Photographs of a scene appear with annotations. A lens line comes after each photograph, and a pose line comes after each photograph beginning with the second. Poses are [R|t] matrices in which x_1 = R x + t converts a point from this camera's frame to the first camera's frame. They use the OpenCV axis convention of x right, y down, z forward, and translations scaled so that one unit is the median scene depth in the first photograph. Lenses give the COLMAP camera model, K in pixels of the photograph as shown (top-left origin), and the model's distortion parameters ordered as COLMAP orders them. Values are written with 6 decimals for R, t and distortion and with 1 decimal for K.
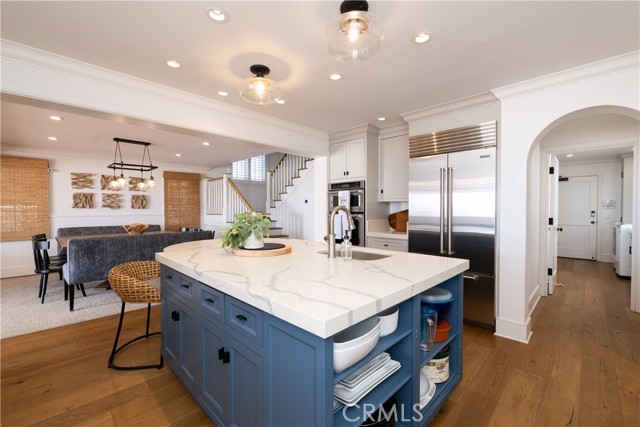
lens RADIAL K [[282.1, 0, 319.5], [0, 282.1, 211.9], [0, 0, 1]] dist [0.002823, 0.001486]
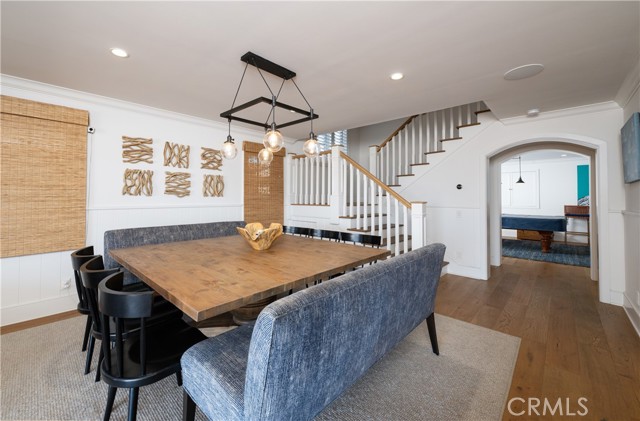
lens RADIAL K [[268.8, 0, 307.2], [0, 268.8, 189.2], [0, 0, 1]] dist [0.001463, 0.000356]
pose [[0.999848, 0.005527, 0.016543, -0.478570], [-0.004852, 0.999164, -0.040584, -0.003882], [-0.016753, 0.040497, 0.999039, 0.414245]]
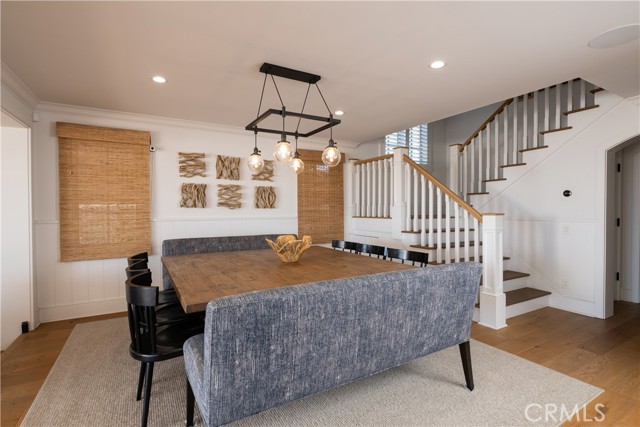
lens RADIAL K [[316.0, 0, 315.4], [0, 316.0, 210.7], [0, 0, 1]] dist [-0.000646, -0.000044]
pose [[0.963908, 0.000516, -0.266233, -0.376443], [-0.001849, 0.999987, -0.004759, -0.003078], [0.266227, 0.005079, 0.963897, 0.381069]]
